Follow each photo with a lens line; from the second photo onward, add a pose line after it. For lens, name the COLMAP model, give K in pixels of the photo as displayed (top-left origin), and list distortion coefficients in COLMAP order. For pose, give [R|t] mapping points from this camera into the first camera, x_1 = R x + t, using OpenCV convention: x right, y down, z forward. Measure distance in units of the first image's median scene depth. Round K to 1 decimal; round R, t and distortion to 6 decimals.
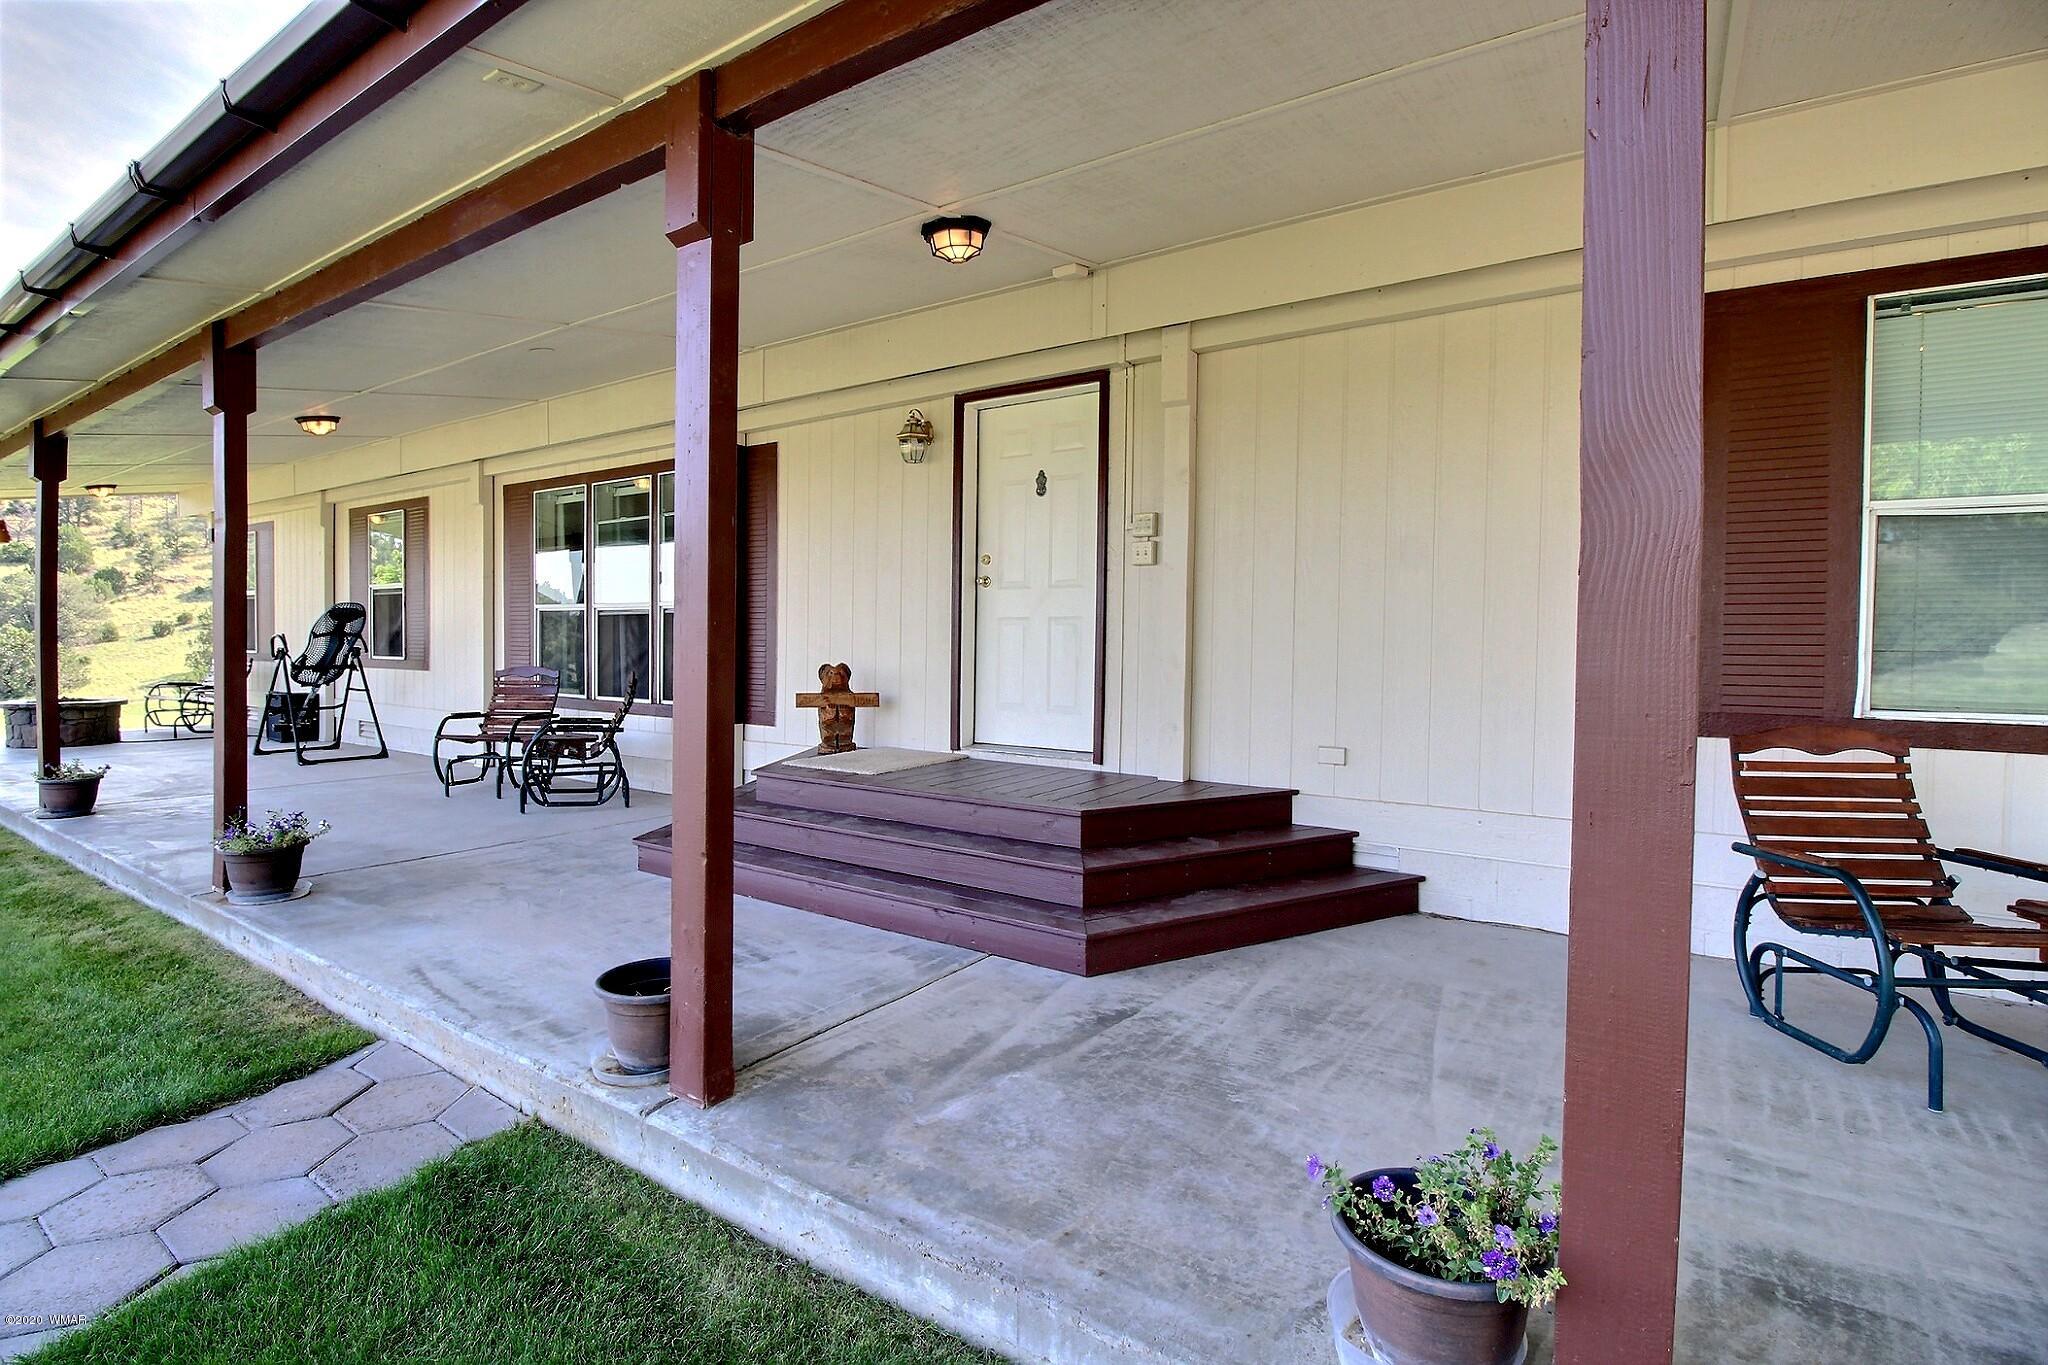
lens RADIAL K [[1181.7, 0, 1024.0], [0, 1181.7, 682.5], [0, 0, 1]] dist [-0.150628, 0.000158]
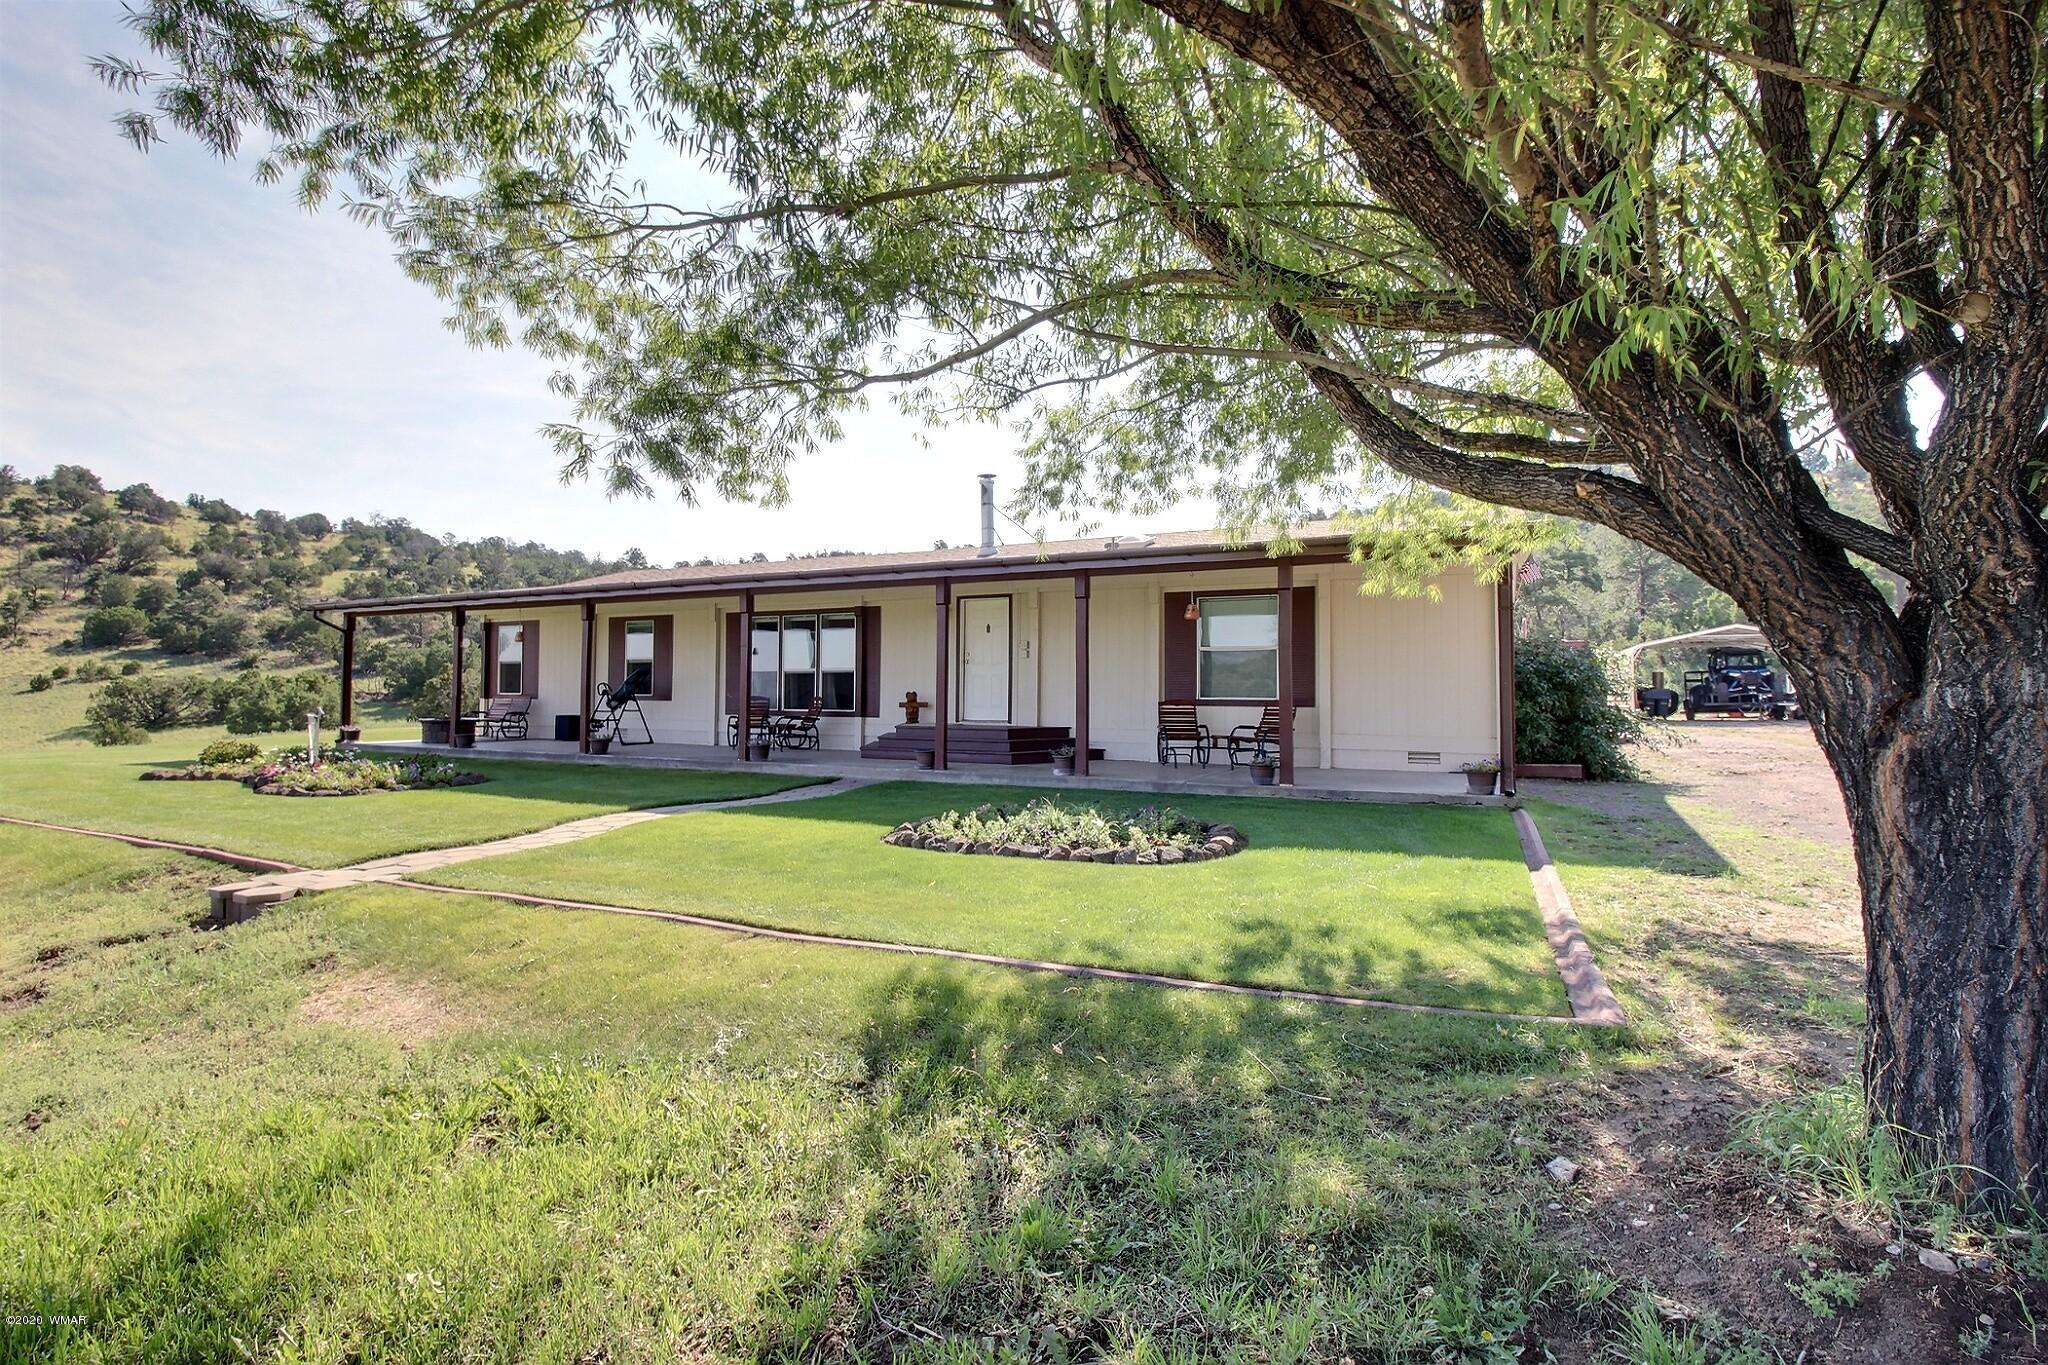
lens RADIAL K [[1181.7, 0, 1024.0], [0, 1181.7, 682.5], [0, 0, 1]] dist [-0.150628, 0.000158]
pose [[0.993656, -0.007434, 0.112219, -0.198328], [0.012407, 0.998969, -0.043680, 0.081613], [-0.111778, 0.044795, 0.992723, -1.674096]]
